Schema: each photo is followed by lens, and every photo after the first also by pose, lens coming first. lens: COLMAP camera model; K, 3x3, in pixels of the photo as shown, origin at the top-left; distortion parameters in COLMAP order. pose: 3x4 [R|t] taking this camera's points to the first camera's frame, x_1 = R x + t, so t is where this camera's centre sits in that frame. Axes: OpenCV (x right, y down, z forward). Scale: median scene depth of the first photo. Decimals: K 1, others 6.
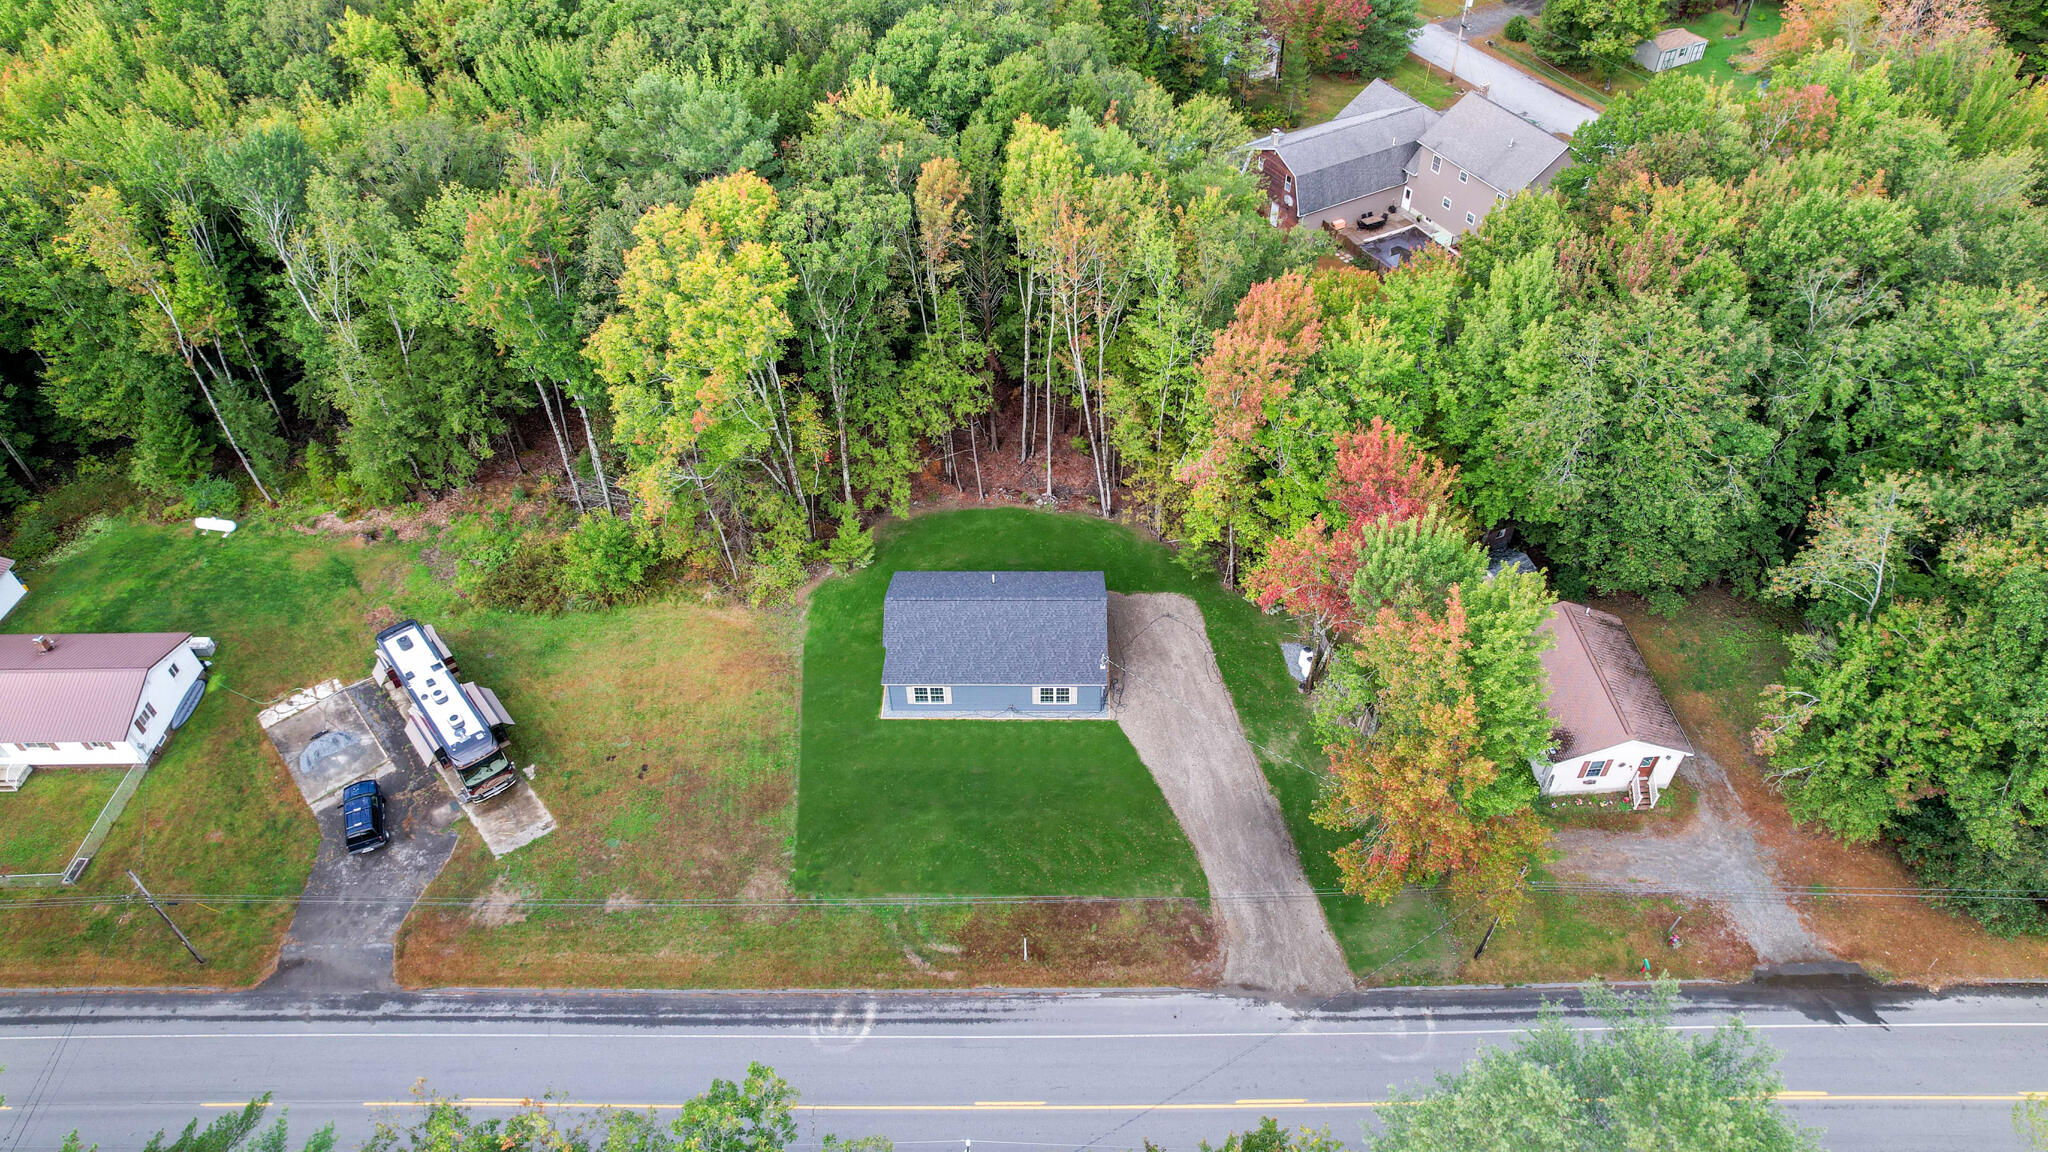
lens RADIAL K [[1309.2, 0, 1023.0], [0, 1309.2, 576.0], [0, 0, 1]] dist [-0.048418, 0.026432]
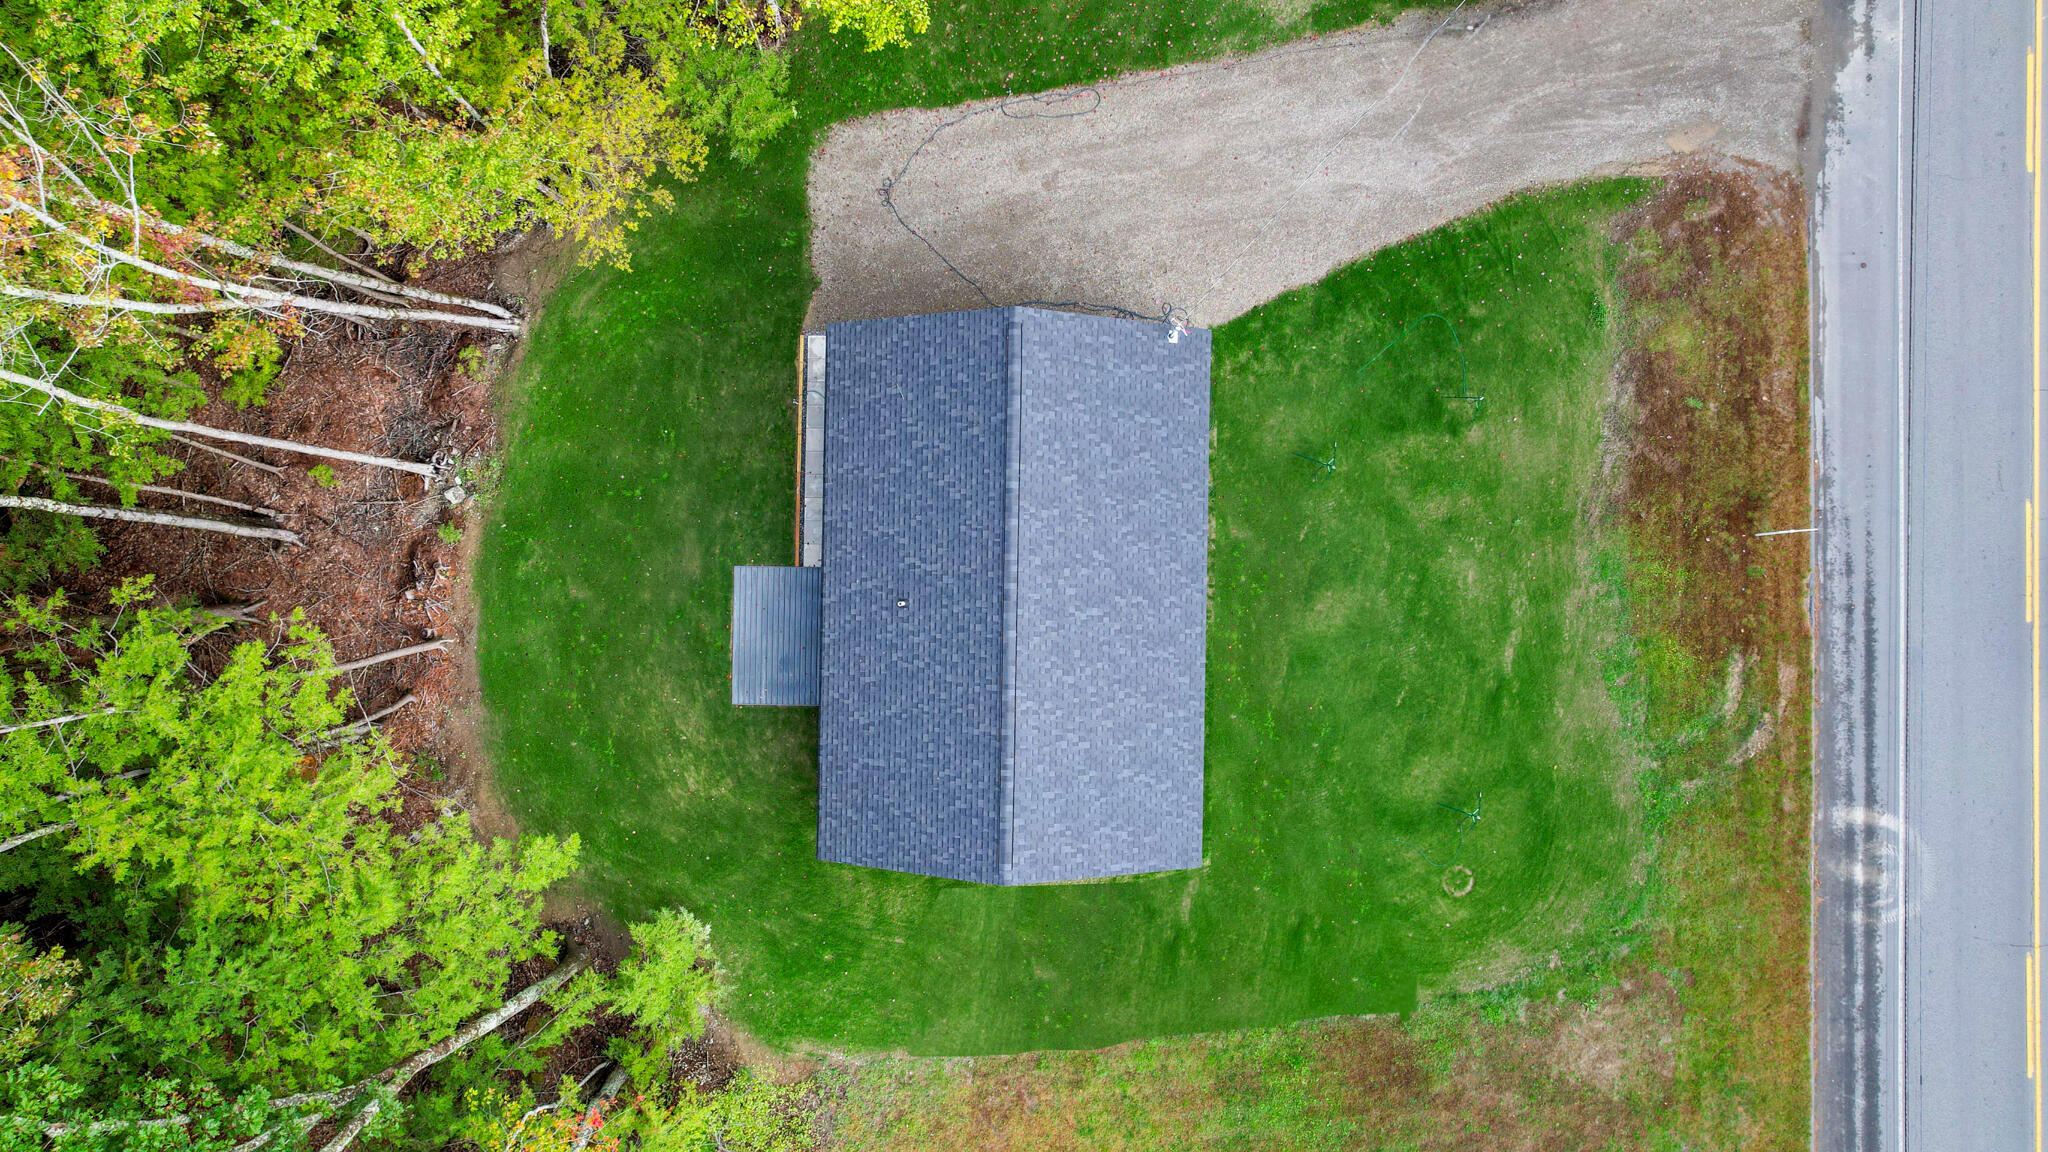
lens RADIAL K [[1309.2, 0, 1023.7], [0, 1309.2, 574.4], [0, 0, 1]] dist [-0.048418, 0.026432]
pose [[0.002377, -0.999802, 0.019743, -0.026620], [0.706764, 0.015647, 0.707277, -0.299071], [-0.707446, 0.012272, 0.706661, 0.862467]]
